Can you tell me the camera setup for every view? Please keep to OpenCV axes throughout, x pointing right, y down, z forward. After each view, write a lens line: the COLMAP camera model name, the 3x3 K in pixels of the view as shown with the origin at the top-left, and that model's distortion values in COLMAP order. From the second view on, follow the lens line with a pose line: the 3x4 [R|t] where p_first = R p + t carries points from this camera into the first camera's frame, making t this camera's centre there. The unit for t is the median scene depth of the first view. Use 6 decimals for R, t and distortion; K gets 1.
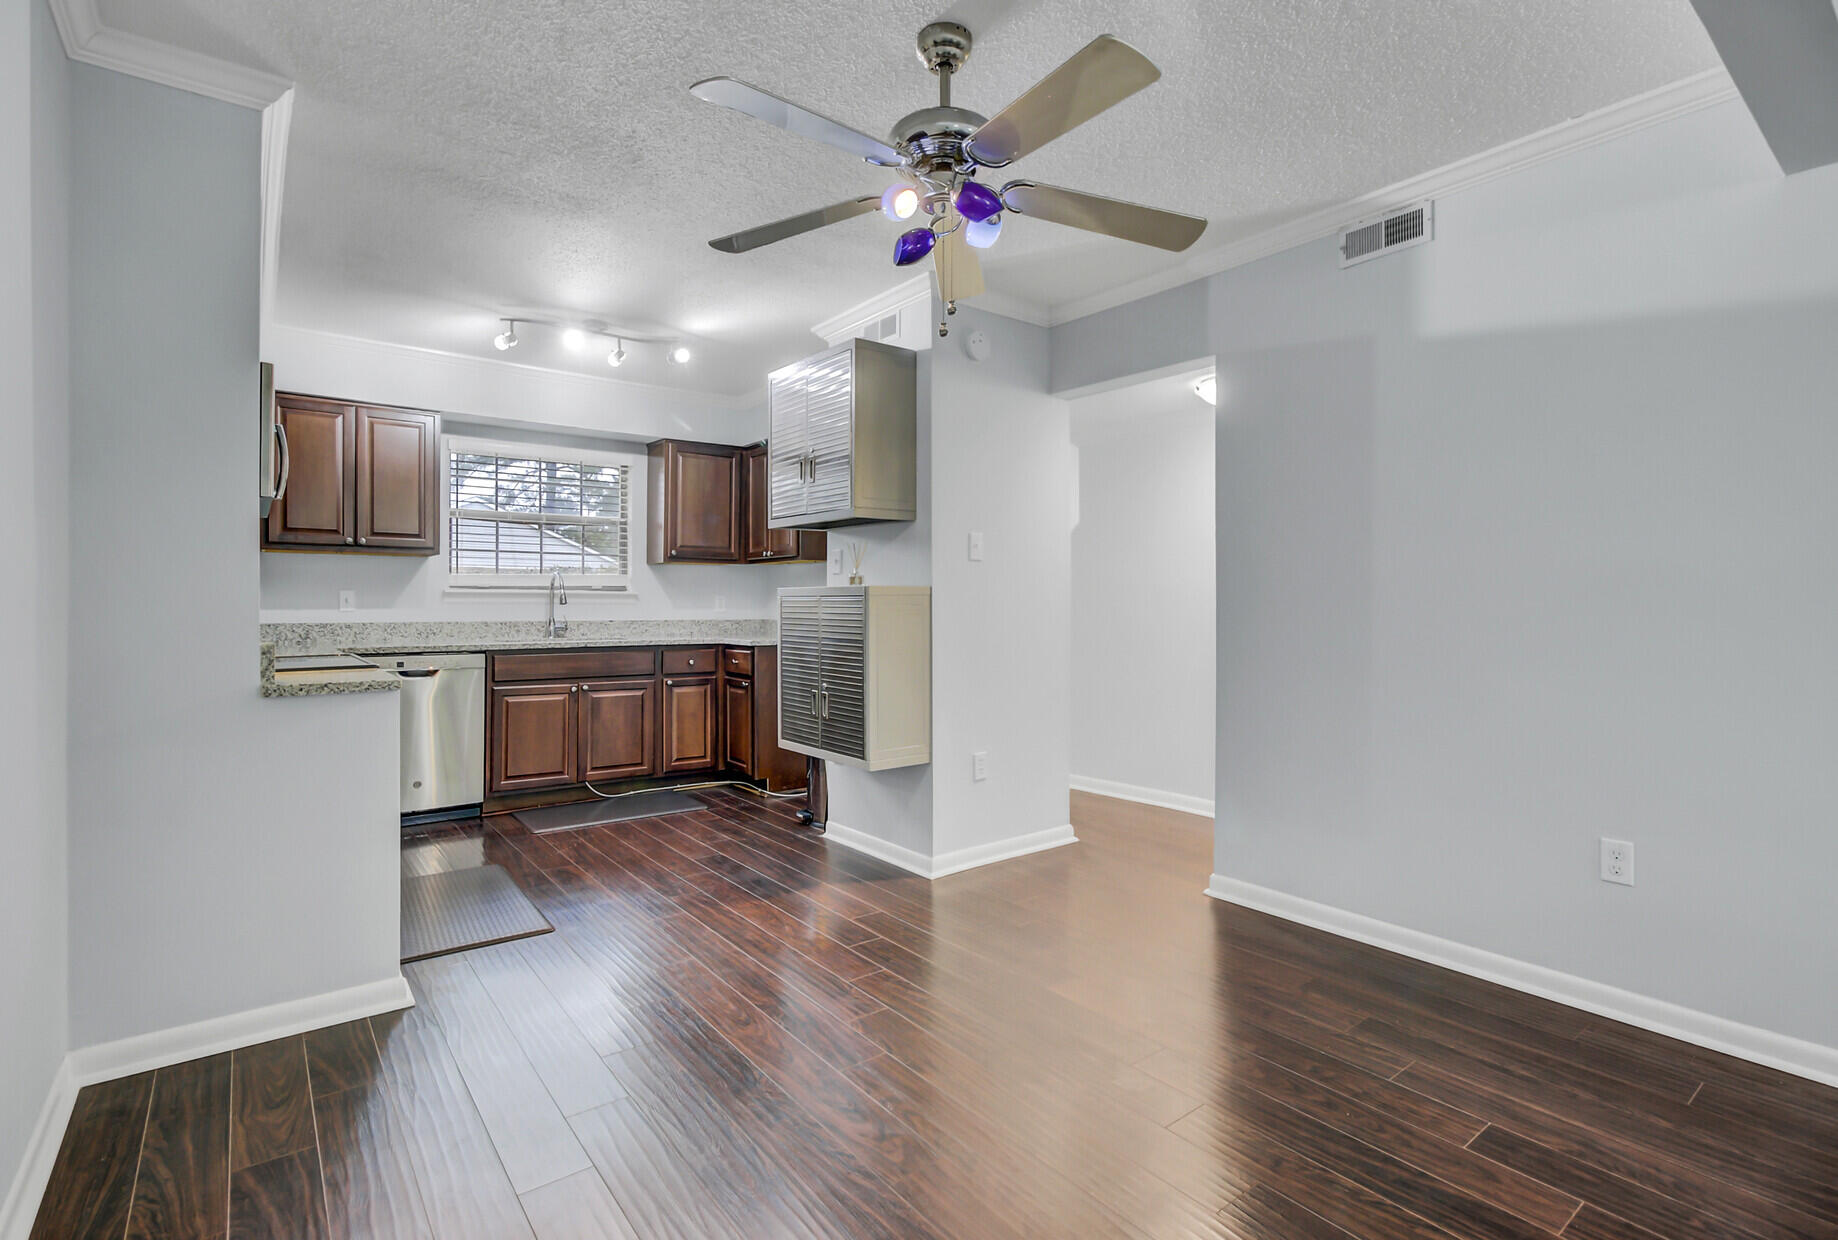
lens RADIAL K [[871.3, 0, 926.8], [0, 871.3, 606.1], [0, 0, 1]] dist [-0.003605, 0.002451]
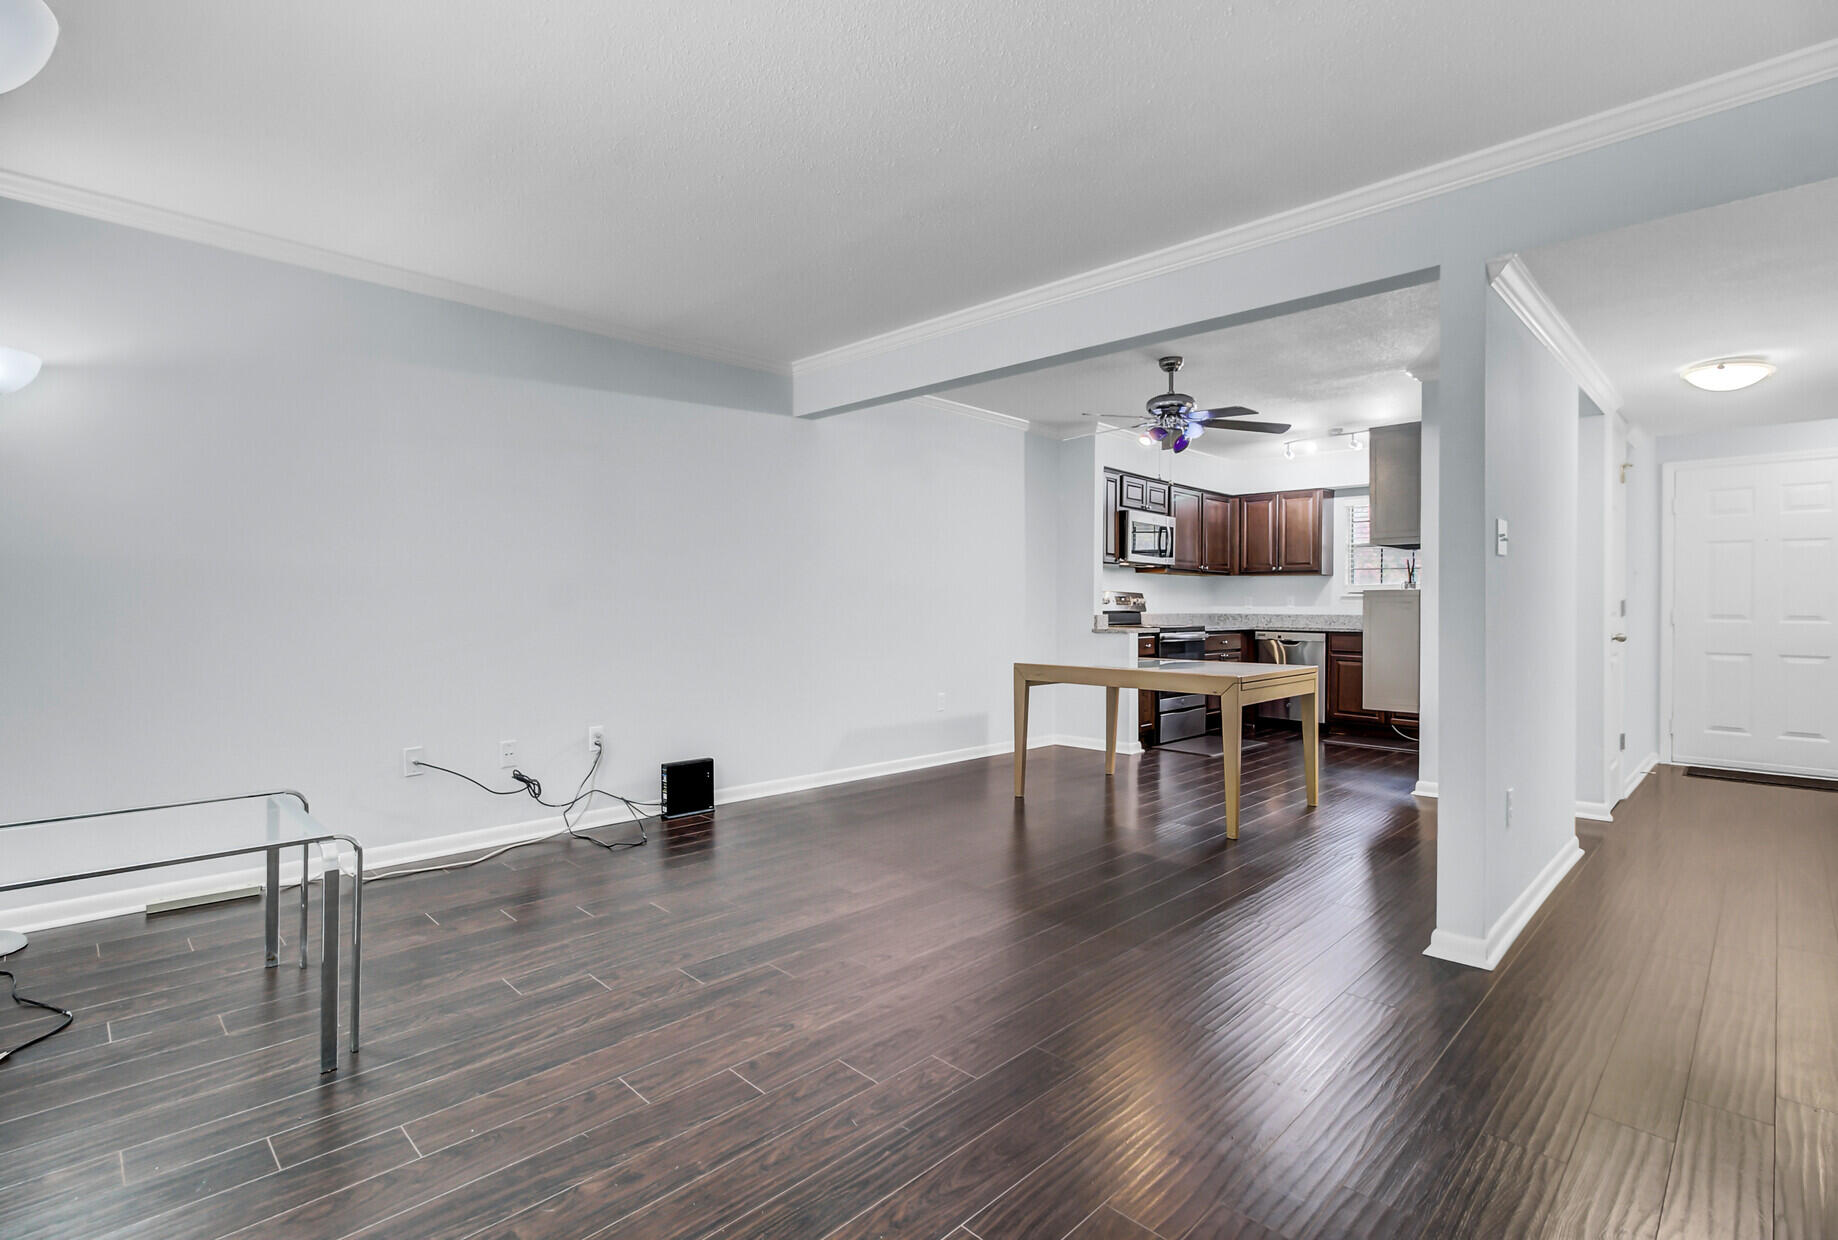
lens RADIAL K [[871.3, 0, 893.9], [0, 871.3, 621.7], [0, 0, 1]] dist [-0.003605, 0.002451]
pose [[0.122912, 0.017386, -0.992265, 0.968687], [-0.006525, 0.999839, 0.016710, 0.009299], [0.992396, 0.004421, 0.123006, -0.012600]]
